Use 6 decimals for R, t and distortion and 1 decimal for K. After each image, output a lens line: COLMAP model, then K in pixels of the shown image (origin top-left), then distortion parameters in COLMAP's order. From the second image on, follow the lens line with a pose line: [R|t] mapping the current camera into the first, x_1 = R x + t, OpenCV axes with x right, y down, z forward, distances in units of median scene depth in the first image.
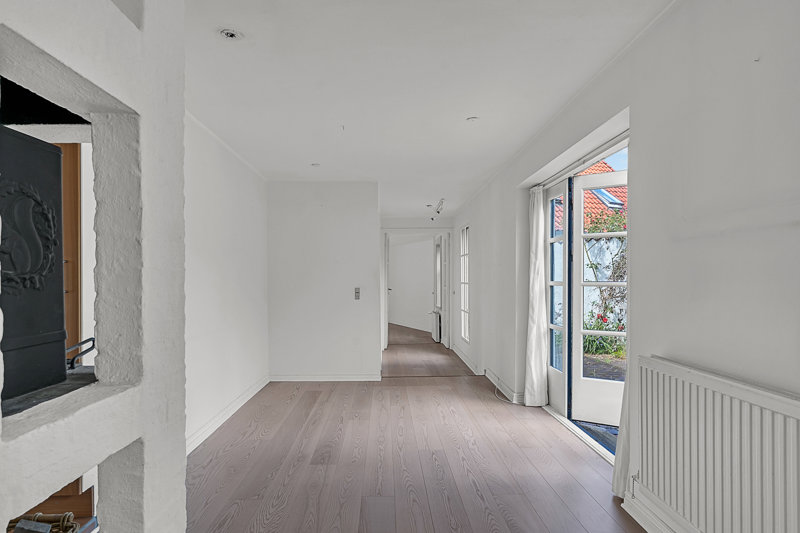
lens RADIAL K [[451.1, 0, 389.7], [0, 451.1, 289.8], [0, 0, 1]] dist [0.003666, 0.000418]
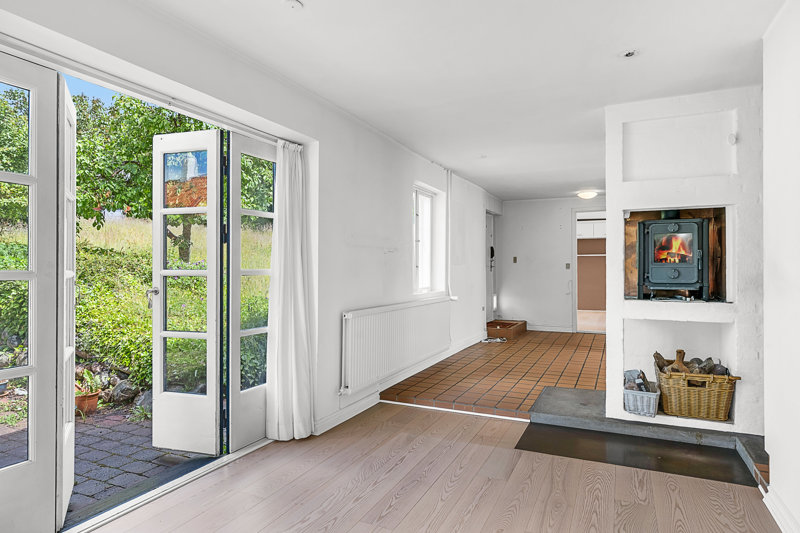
lens RADIAL K [[423.9, 0, 397.3], [0, 423.9, 268.5], [0, 0, 1]] dist [0.001923, 0.001158]
pose [[-0.882639, 0.012400, 0.469887, -0.311436], [0.016175, 0.999861, 0.003997, -0.030503], [-0.469773, 0.011128, -0.882717, 2.044808]]
